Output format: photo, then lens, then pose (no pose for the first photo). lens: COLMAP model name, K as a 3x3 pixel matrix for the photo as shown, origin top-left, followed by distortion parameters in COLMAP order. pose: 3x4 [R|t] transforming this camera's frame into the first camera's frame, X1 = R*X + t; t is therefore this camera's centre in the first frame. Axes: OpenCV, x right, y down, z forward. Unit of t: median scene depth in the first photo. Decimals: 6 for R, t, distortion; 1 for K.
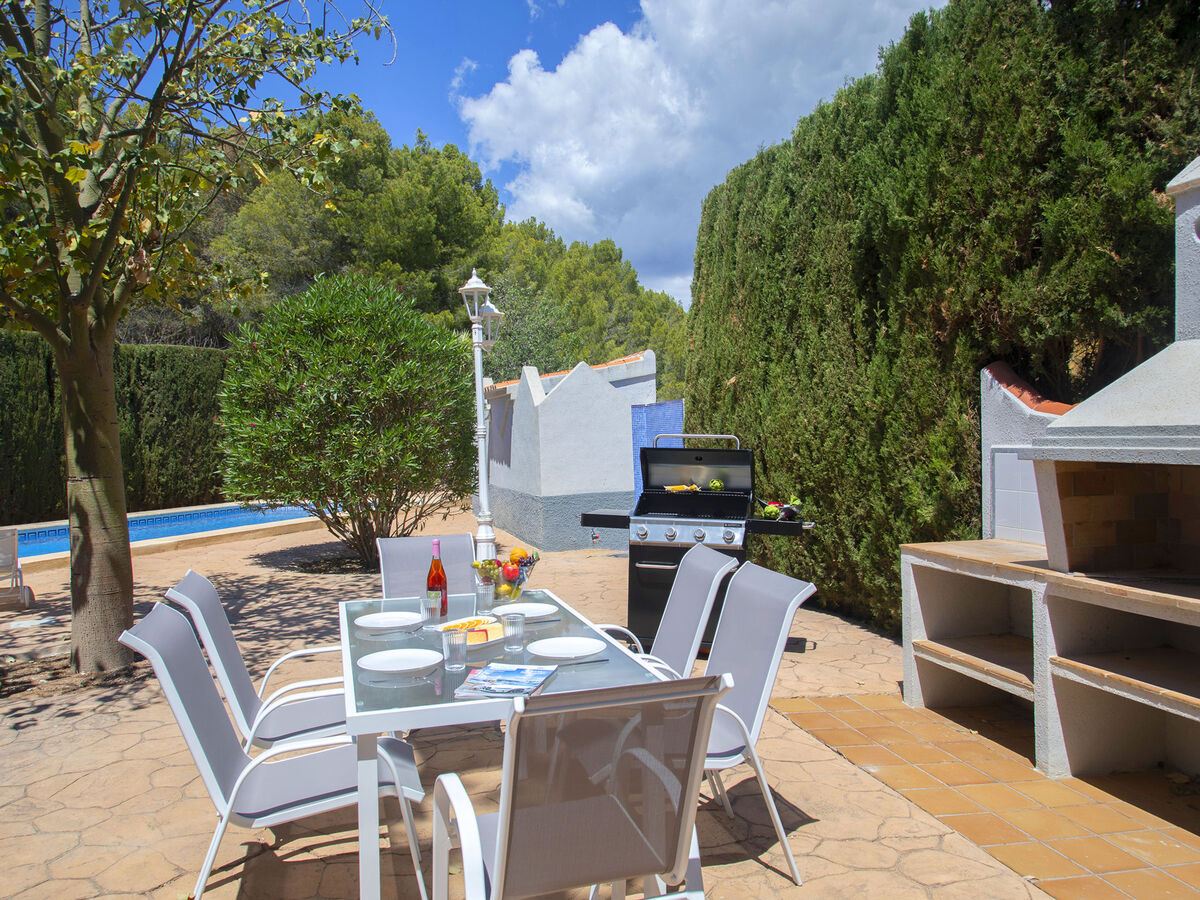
lens RADIAL K [[927.1, 0, 594.8], [0, 927.1, 445.4], [0, 0, 1]] dist [0.017926, 0.002486]
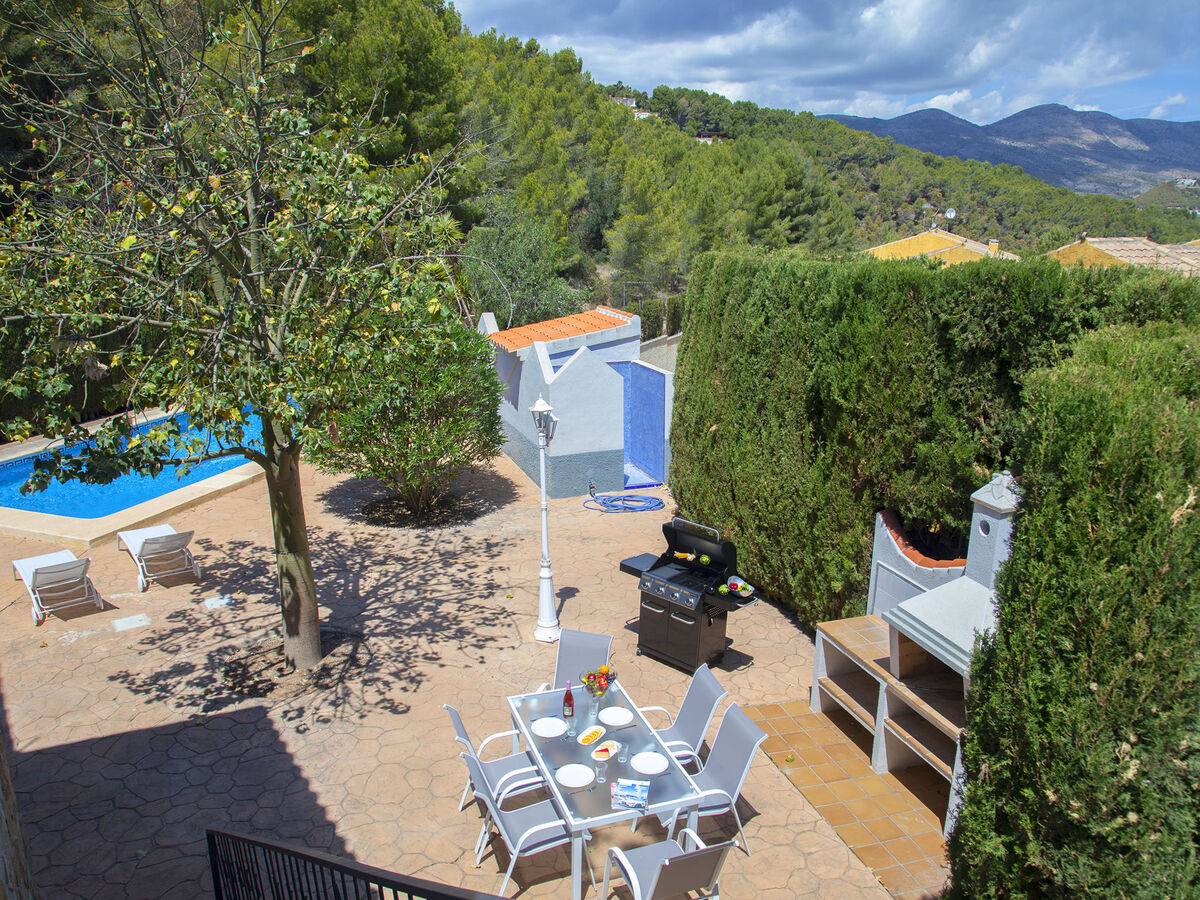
lens RADIAL K [[932.0, 0, 597.8], [0, 932.0, 468.5], [0, 0, 1]] dist [-0.090017, 0.001228]
pose [[0.997747, 0.010487, 0.066260, -0.144143], [-0.027217, 0.966043, 0.256946, -0.471800], [-0.061316, -0.258170, 0.964152, -0.410577]]
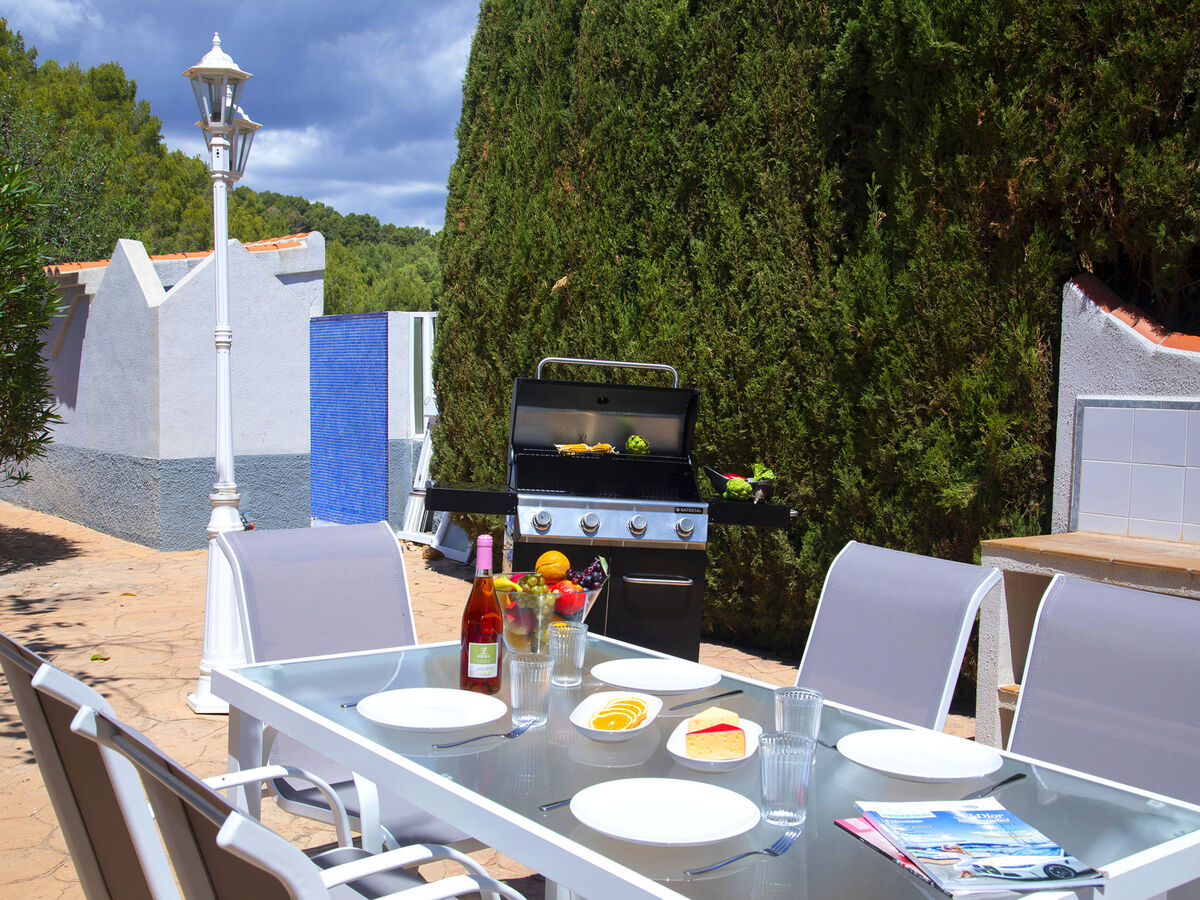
lens RADIAL K [[1309.7, 0, 600.0], [0, 1309.7, 450.0], [0, 0, 1]] dist [0.009627, 0.060118]
pose [[0.921669, 0.024360, 0.387212, -0.227642], [-0.039861, 0.998691, 0.032052, 0.019550], [-0.385925, -0.044976, 0.921433, 0.209298]]
